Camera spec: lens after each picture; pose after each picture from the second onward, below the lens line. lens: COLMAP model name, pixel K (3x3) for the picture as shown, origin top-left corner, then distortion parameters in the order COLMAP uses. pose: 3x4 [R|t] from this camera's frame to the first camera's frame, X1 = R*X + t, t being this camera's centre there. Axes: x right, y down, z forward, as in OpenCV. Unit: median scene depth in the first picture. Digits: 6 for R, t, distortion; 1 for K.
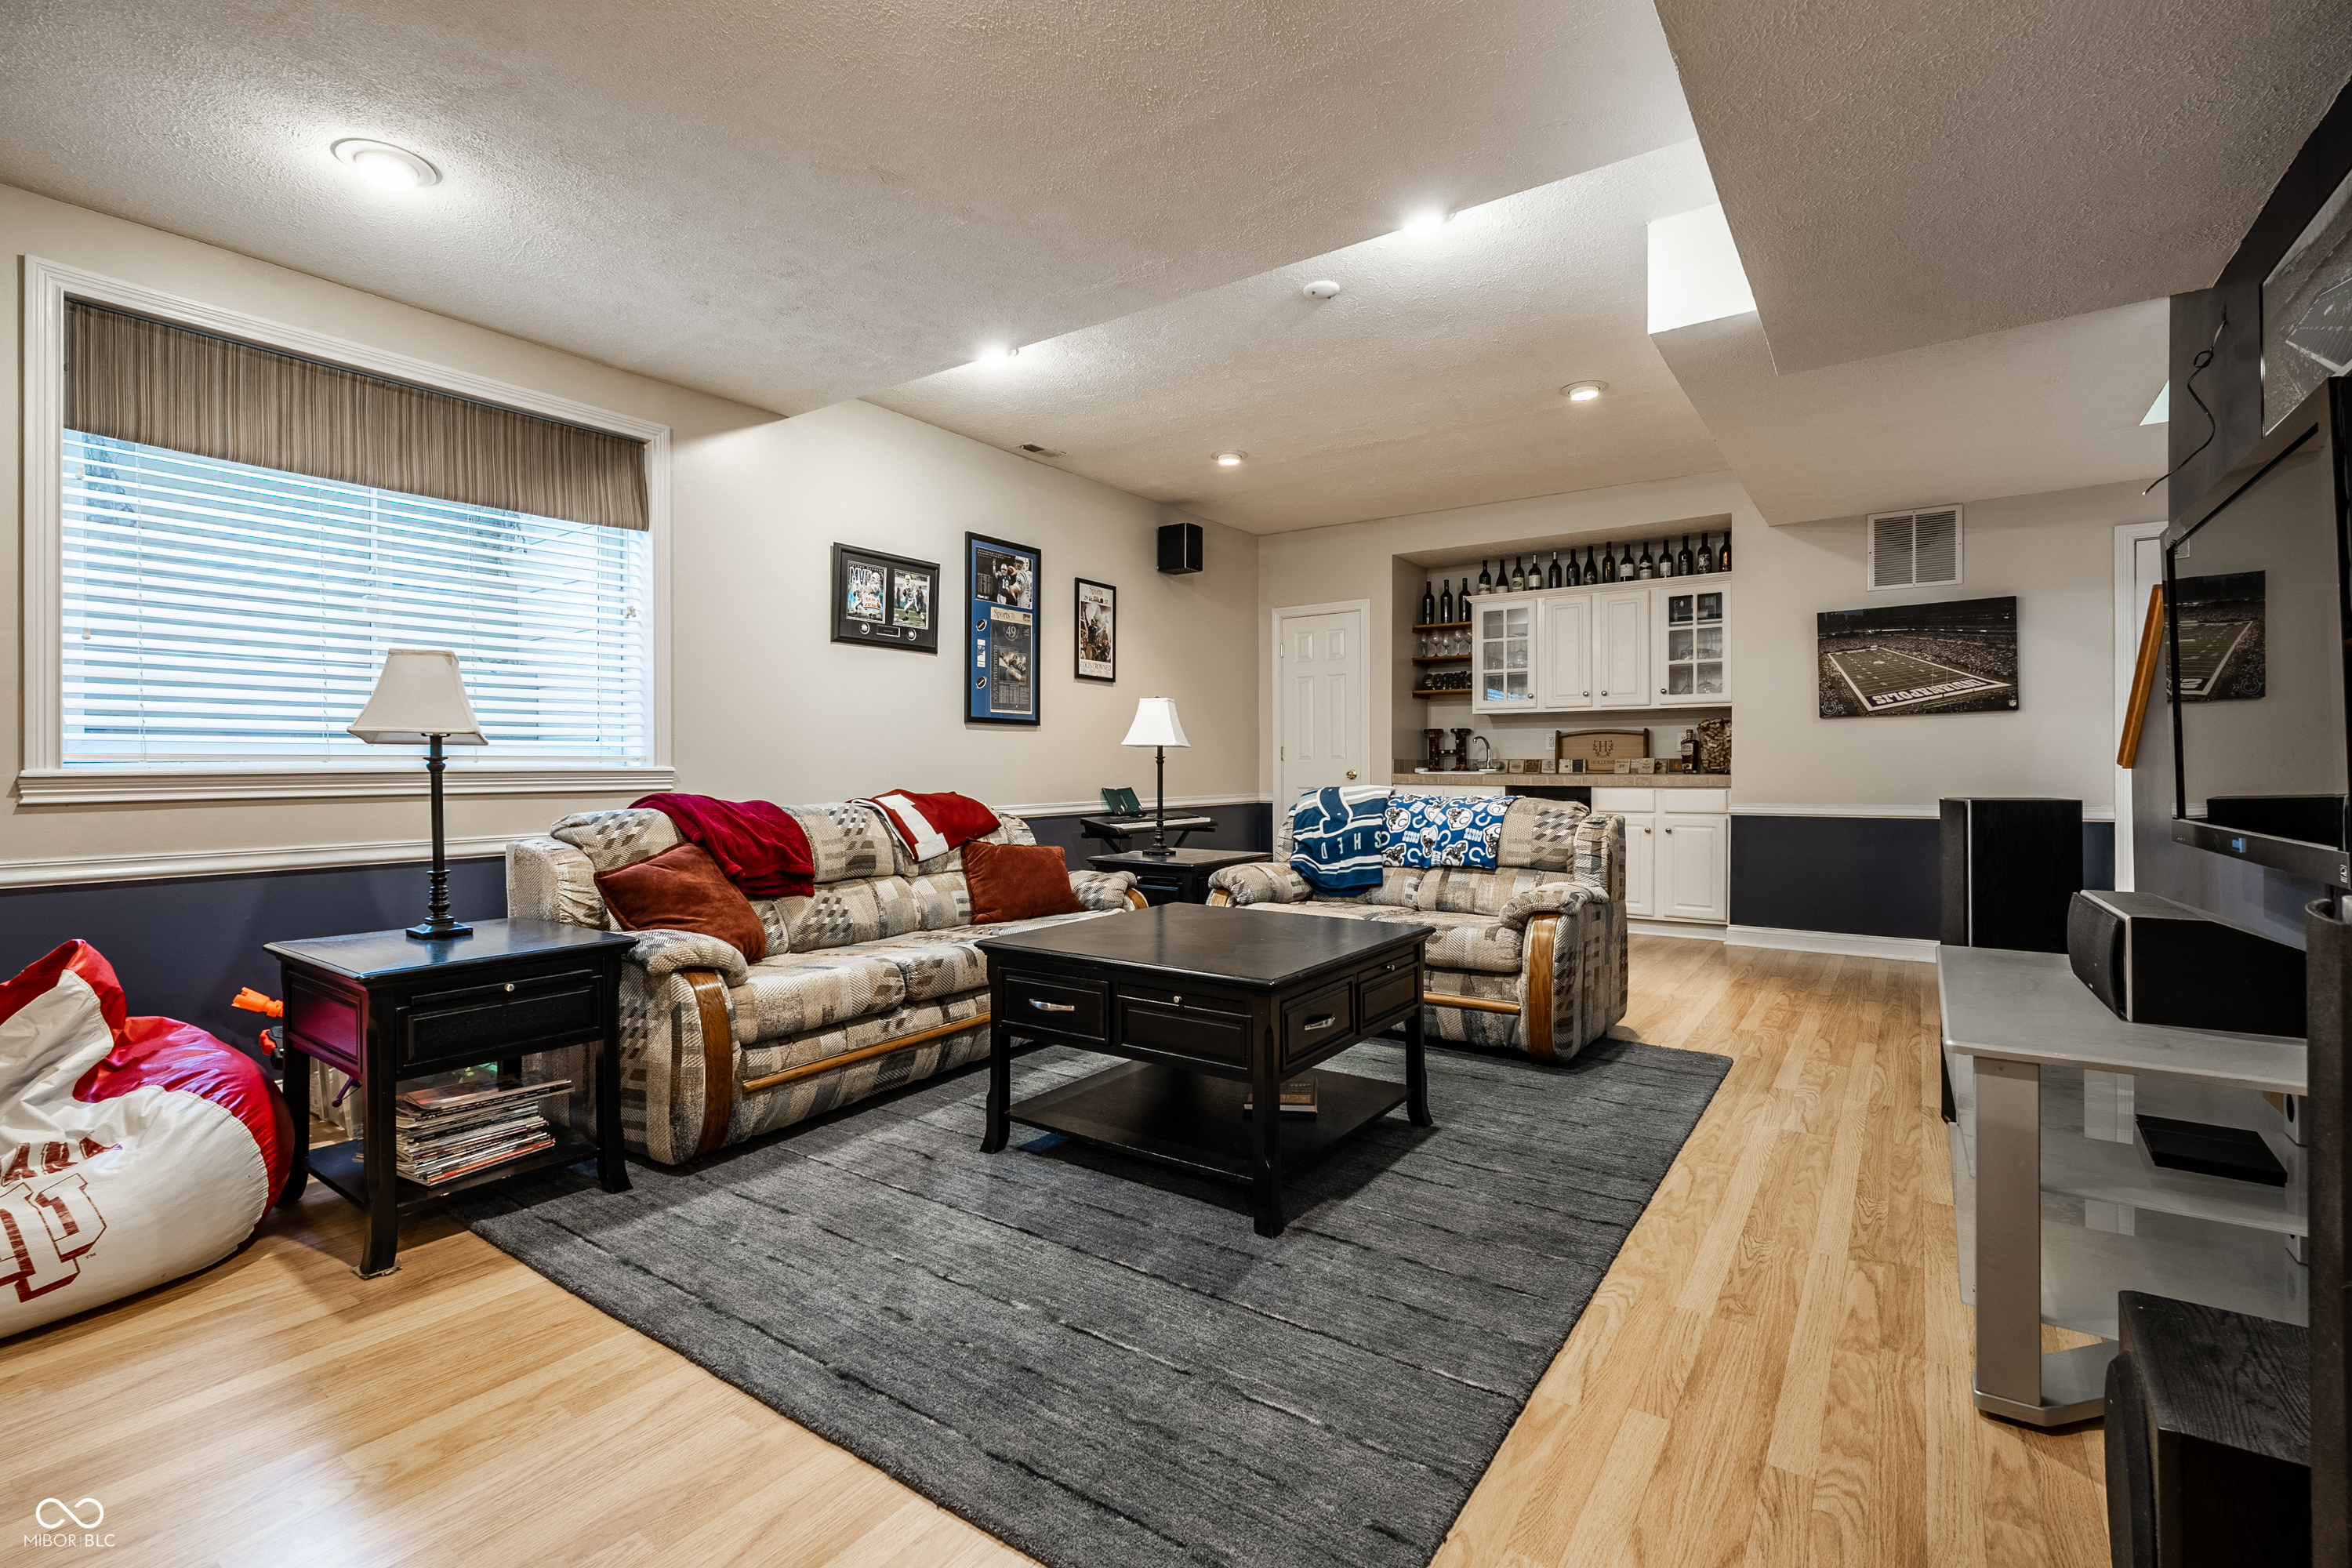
lens RADIAL K [[1036.1, 0, 1166.4], [0, 1036.1, 760.4], [0, 0, 1]] dist [-0.003541, -0.000361]
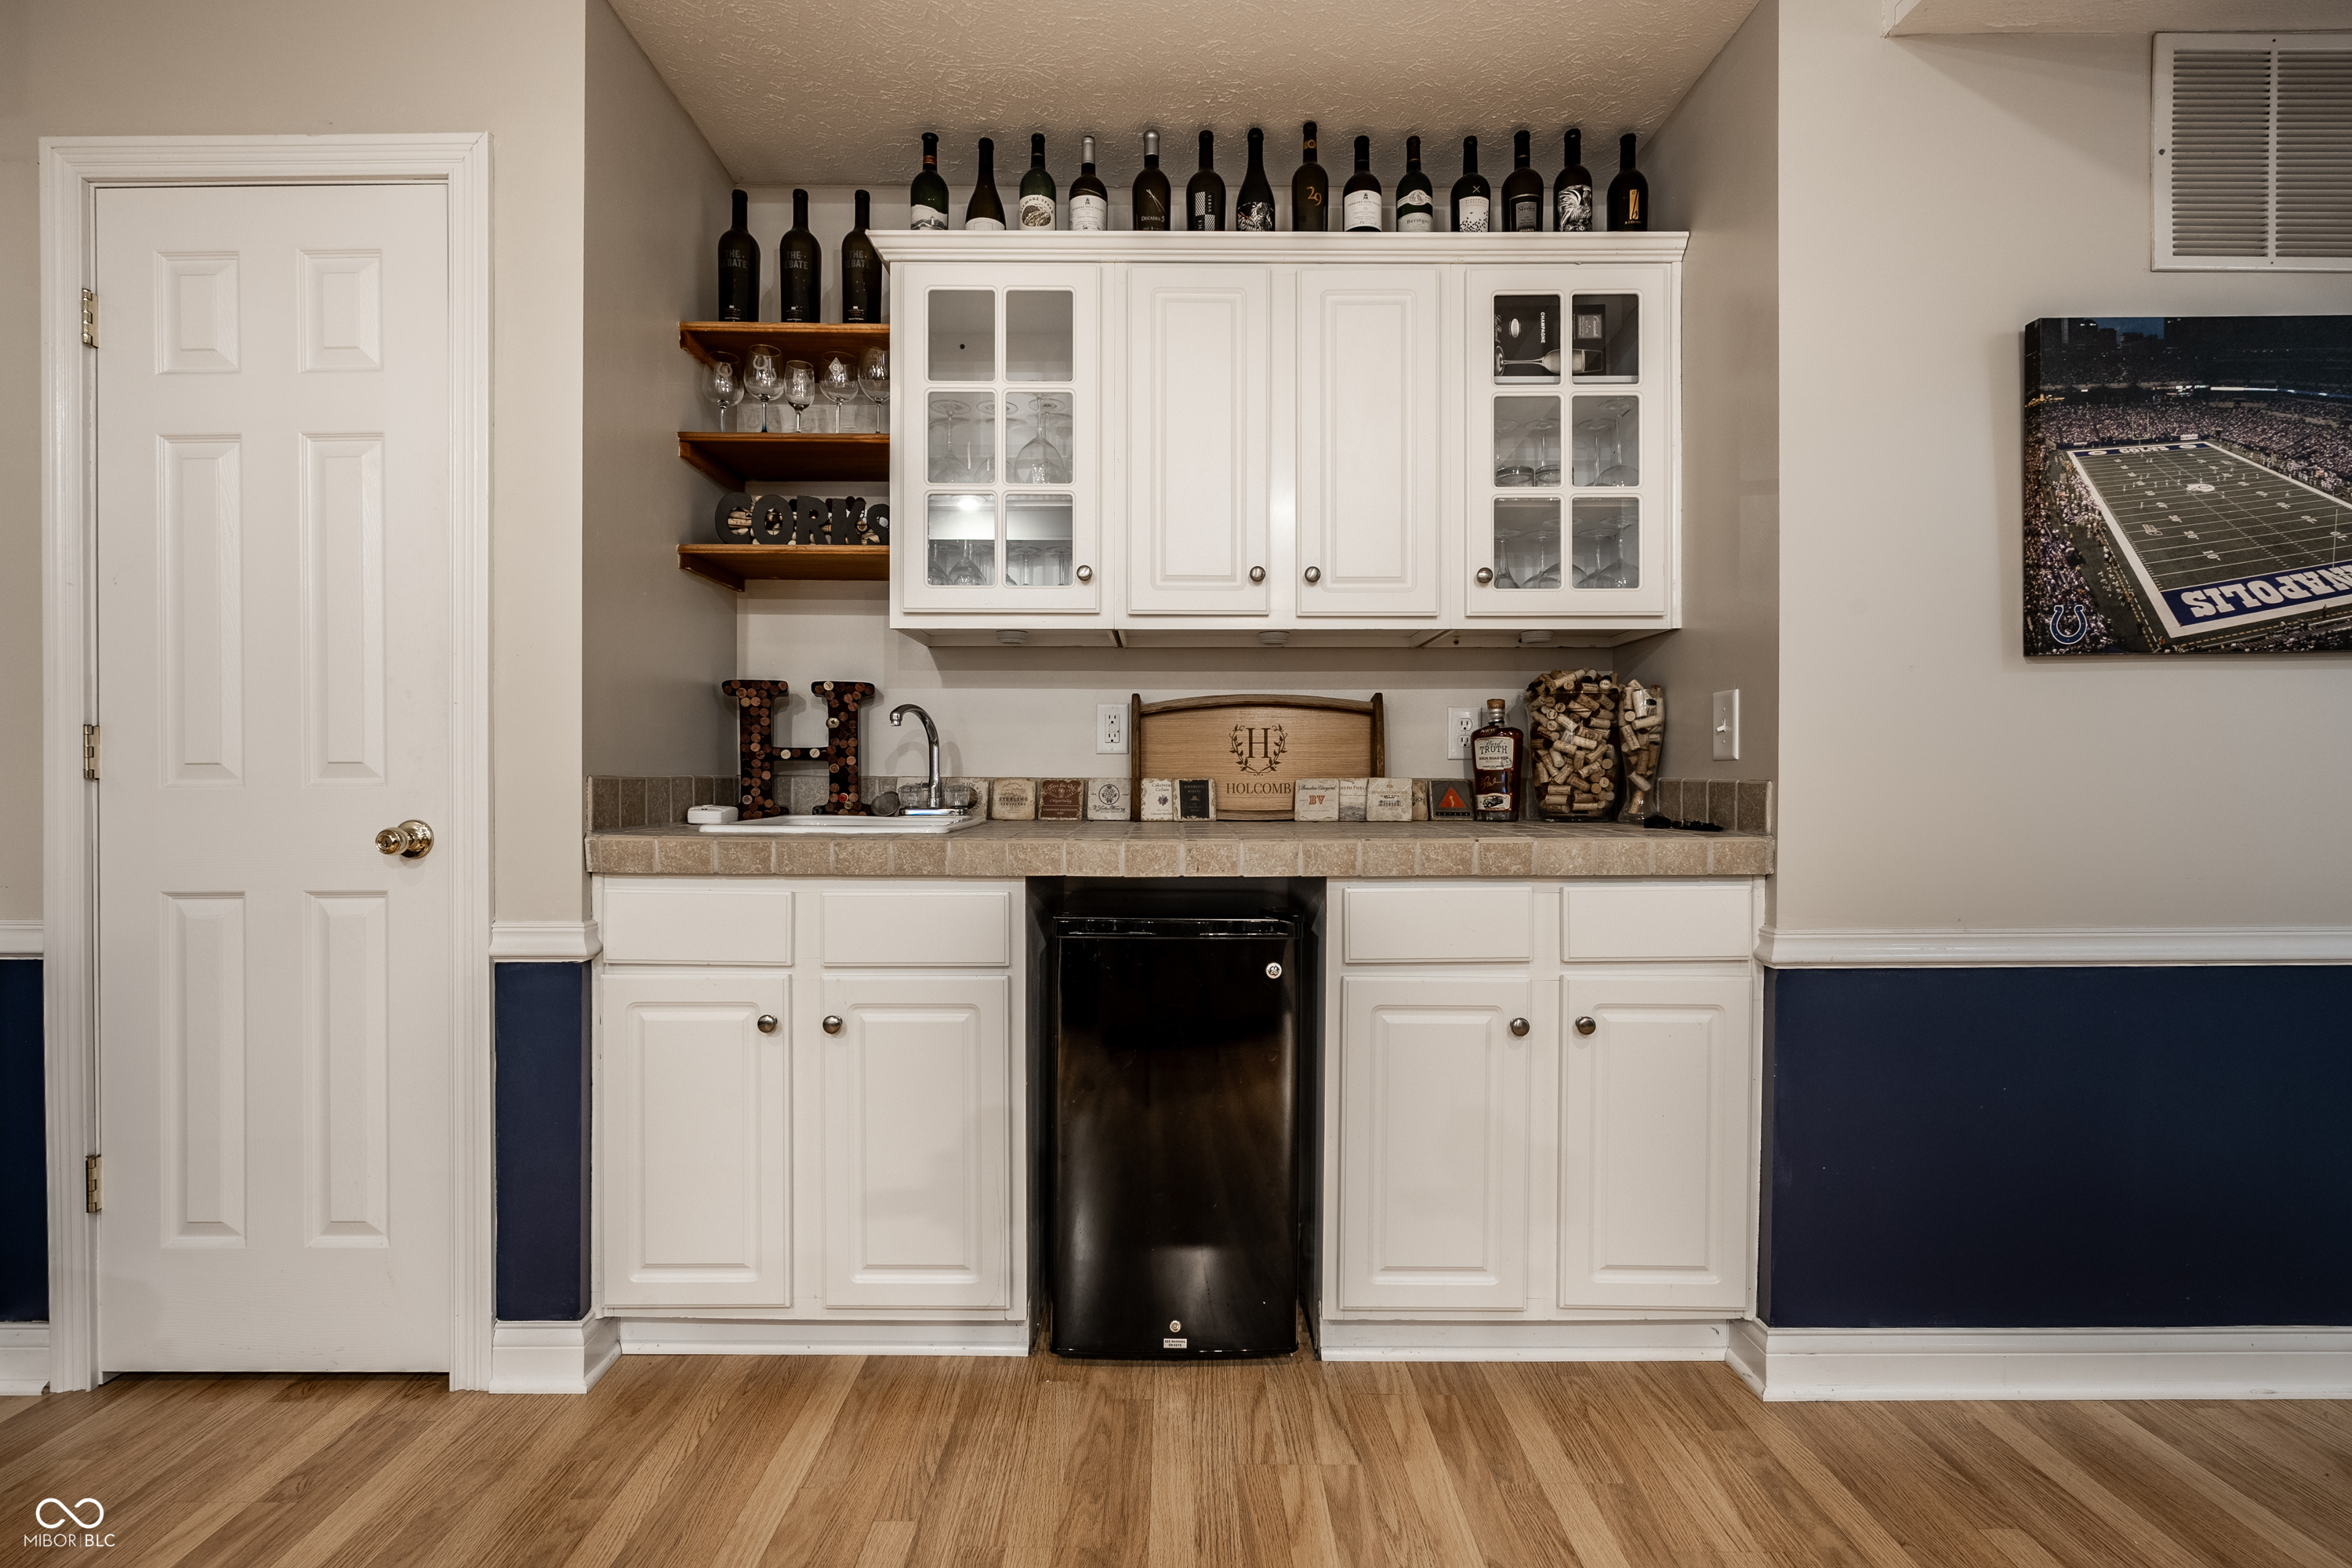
lens RADIAL K [[1037.6, 0, 1172.3], [0, 1037.6, 778.0], [0, 0, 1]] dist [-0.003329, -0.000533]
pose [[0.809887, 0.000489, 0.586586, 0.200872], [-0.005672, 0.999959, 0.006998, -0.004201], [-0.586558, -0.008994, 0.809857, 0.766249]]
